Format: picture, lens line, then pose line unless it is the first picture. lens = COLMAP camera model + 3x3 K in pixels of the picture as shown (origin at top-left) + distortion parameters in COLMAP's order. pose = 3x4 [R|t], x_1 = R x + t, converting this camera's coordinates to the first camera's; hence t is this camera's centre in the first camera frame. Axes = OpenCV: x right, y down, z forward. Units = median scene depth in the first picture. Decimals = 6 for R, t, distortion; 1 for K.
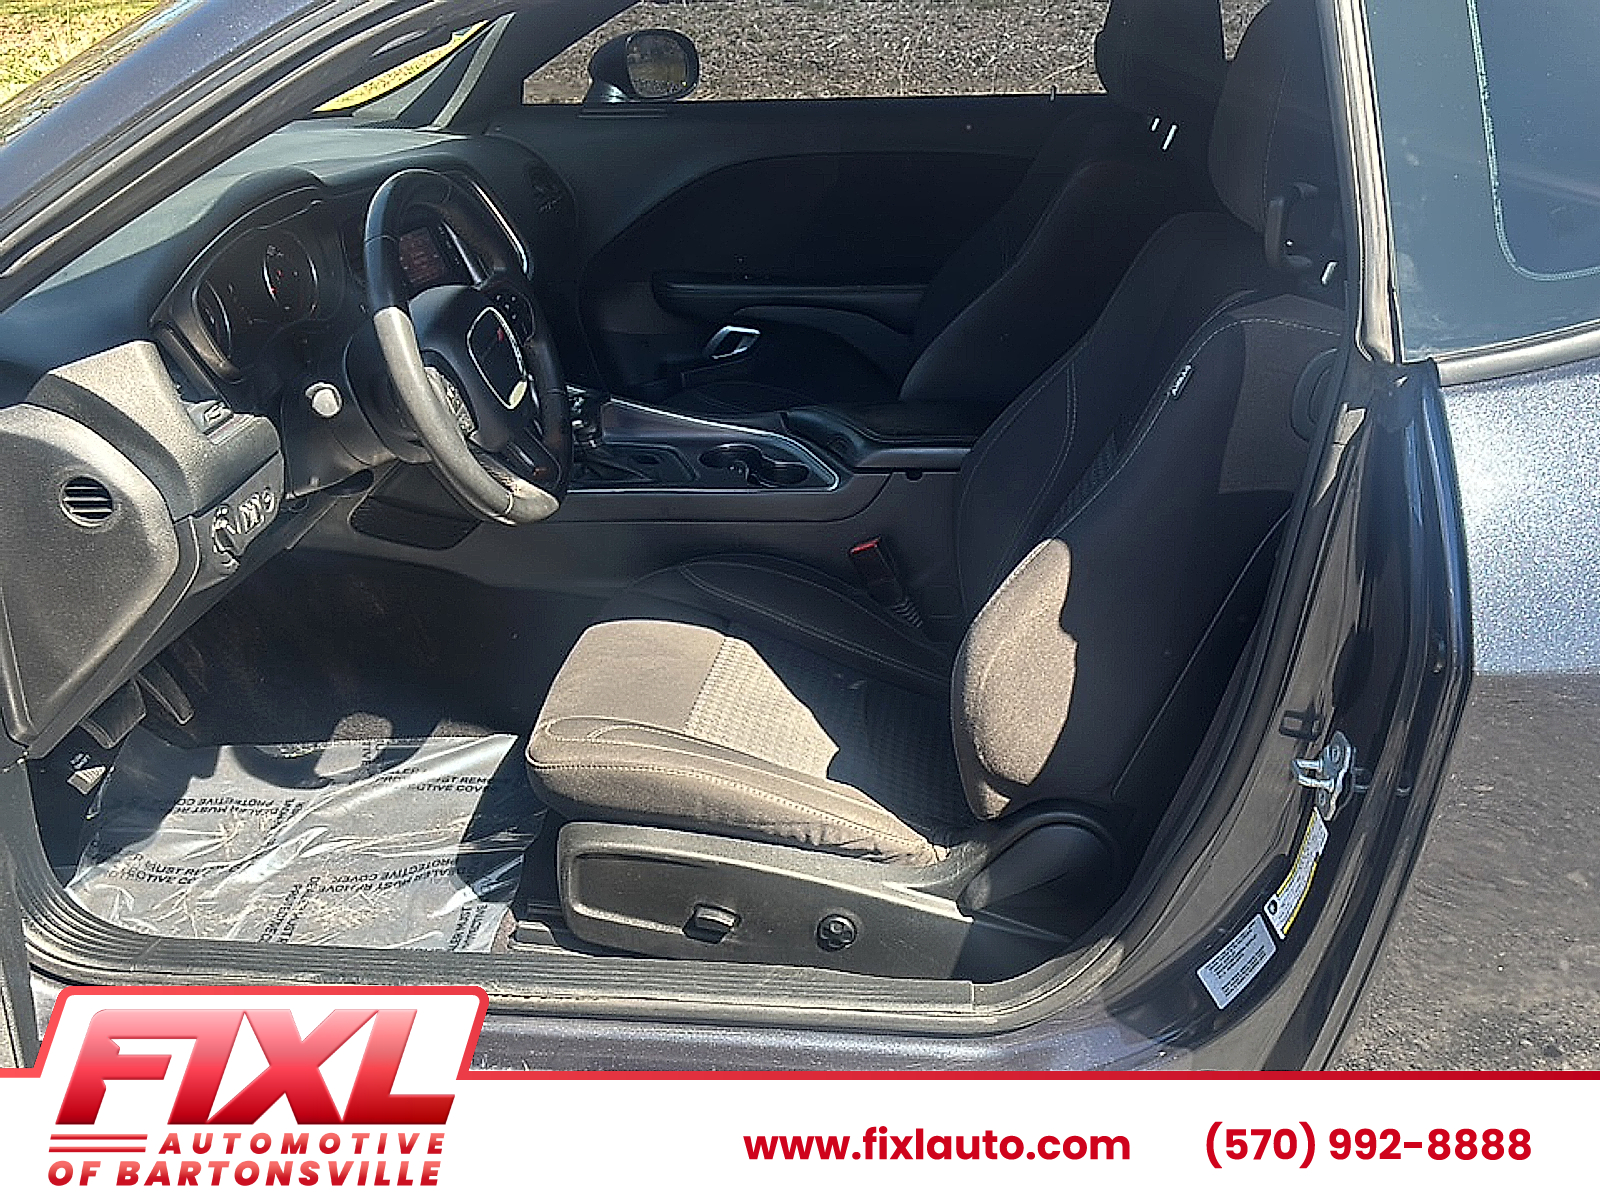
lens RADIAL K [[1527.8, 0, 800.0], [0, 1527.8, 600.0], [0, 0, 1]] dist [0.091702, -0.219588]
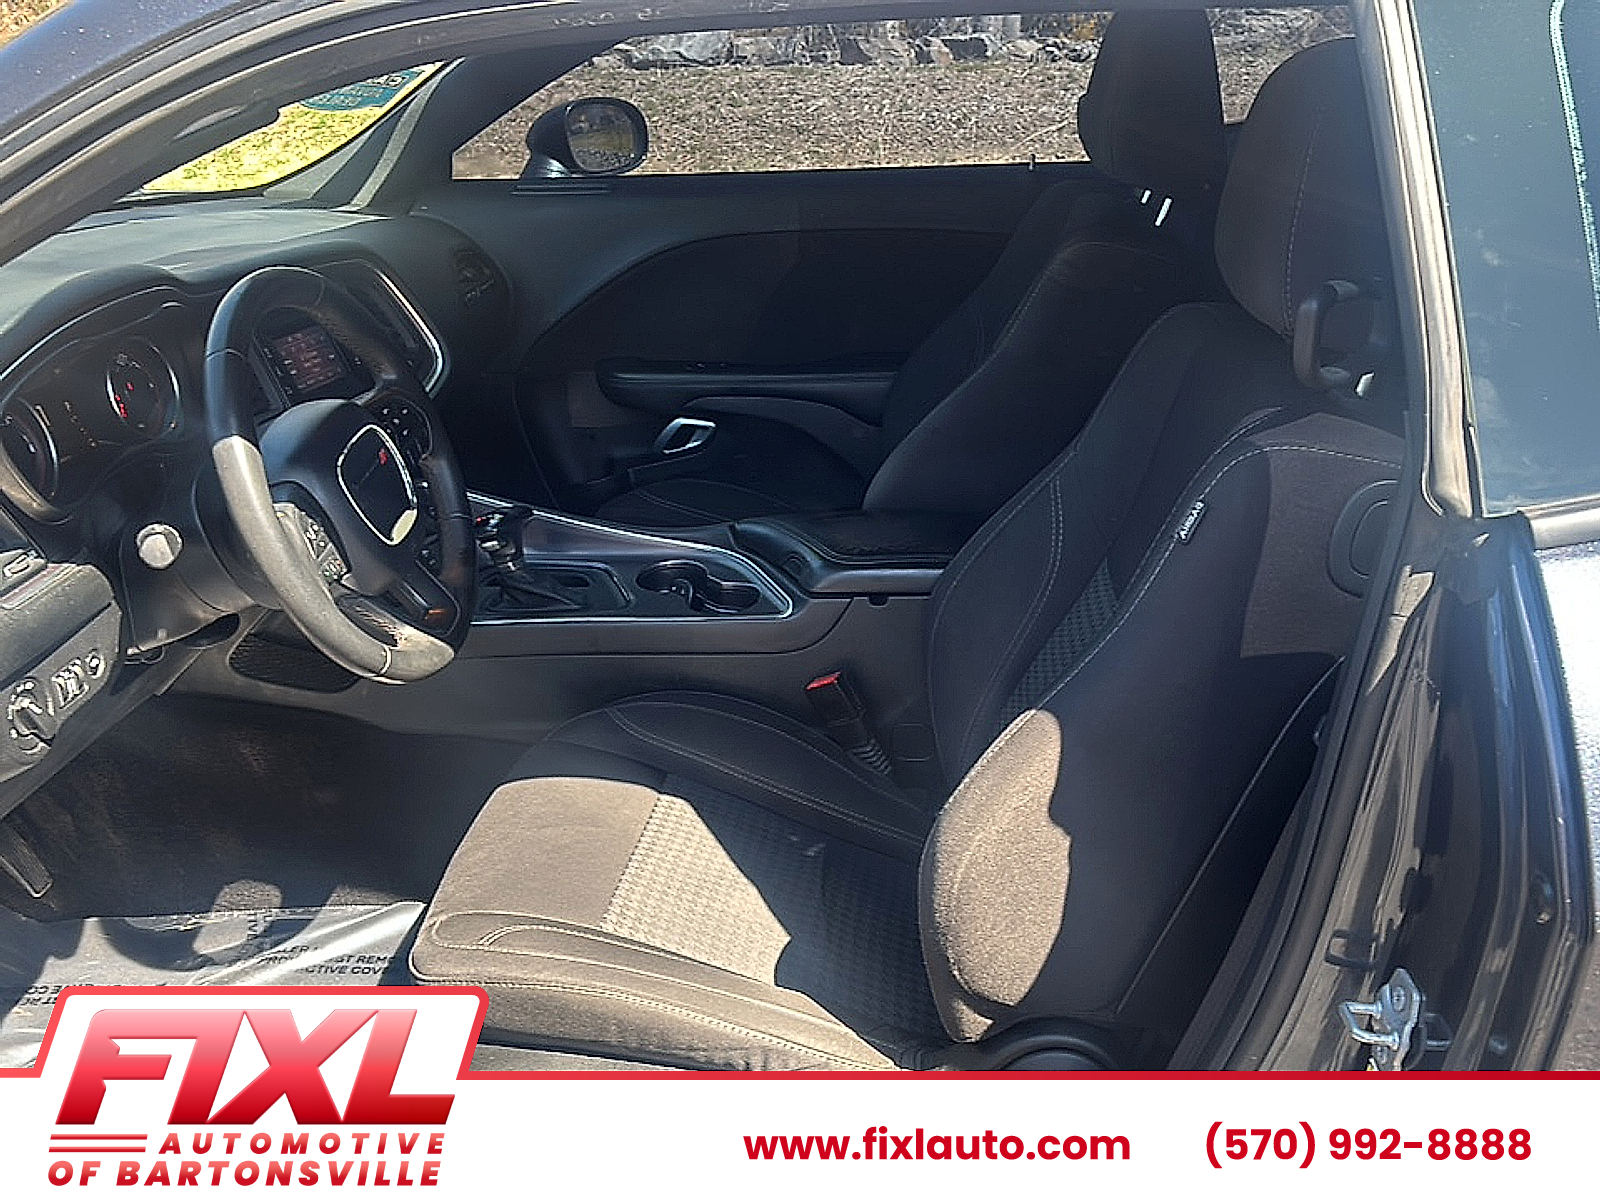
lens RADIAL K [[1494.7, 0, 791.0], [0, 1494.7, 596.9], [0, 0, 1]] dist [0.080222, -0.187849]
pose [[0.999937, -0.010790, -0.003000, 0.028206], [0.010691, 0.999452, -0.031322, -0.059210], [0.003336, 0.031288, 0.999505, 0.153170]]
